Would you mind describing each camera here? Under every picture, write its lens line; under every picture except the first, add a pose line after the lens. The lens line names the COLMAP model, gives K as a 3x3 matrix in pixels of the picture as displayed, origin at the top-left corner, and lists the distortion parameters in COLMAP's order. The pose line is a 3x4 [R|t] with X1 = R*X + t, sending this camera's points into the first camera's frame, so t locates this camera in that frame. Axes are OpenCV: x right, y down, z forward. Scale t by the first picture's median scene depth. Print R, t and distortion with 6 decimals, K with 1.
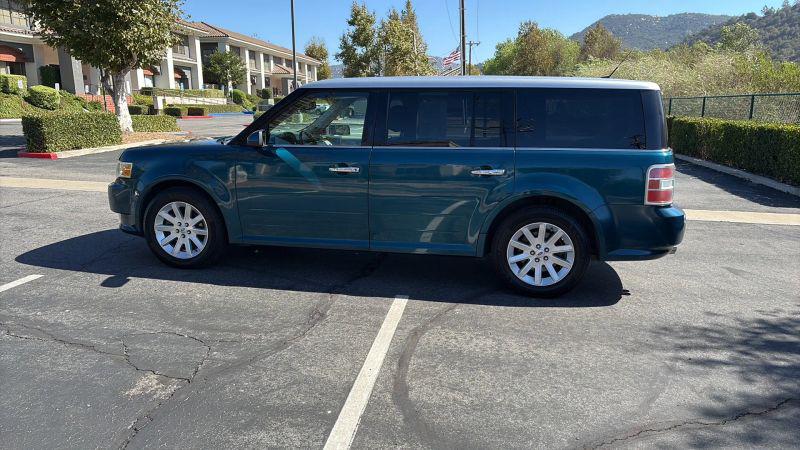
lens RADIAL K [[578.6, 0, 404.7], [0, 578.6, 226.2], [0, 0, 1]] dist [0.056891, -0.056421]
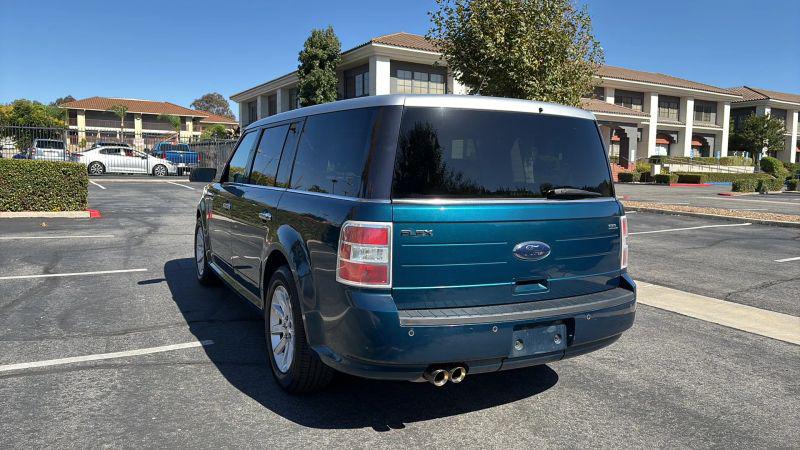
lens RADIAL K [[578.6, 0, 405.1], [0, 578.6, 225.3], [0, 0, 1]] dist [0.056891, -0.056421]
pose [[0.622470, 0.080805, -0.778461, 0.818850], [-0.172906, 0.984277, -0.036090, -0.075757], [0.763305, 0.157065, 0.626654, 0.562576]]
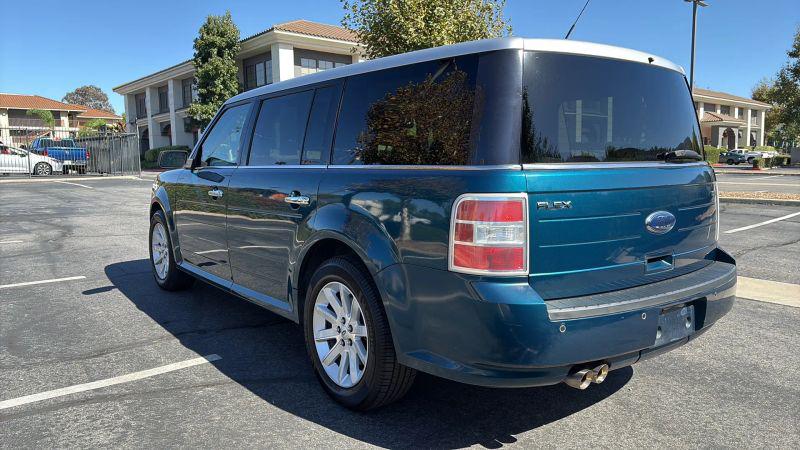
lens RADIAL K [[578.6, 0, 398.6], [0, 578.6, 224.5], [0, 0, 1]] dist [0.056891, -0.056421]
pose [[0.743335, 0.057993, -0.666401, 0.618584], [-0.121262, 0.991411, -0.048986, -0.040574], [0.657836, 0.117222, 0.743983, 0.507323]]
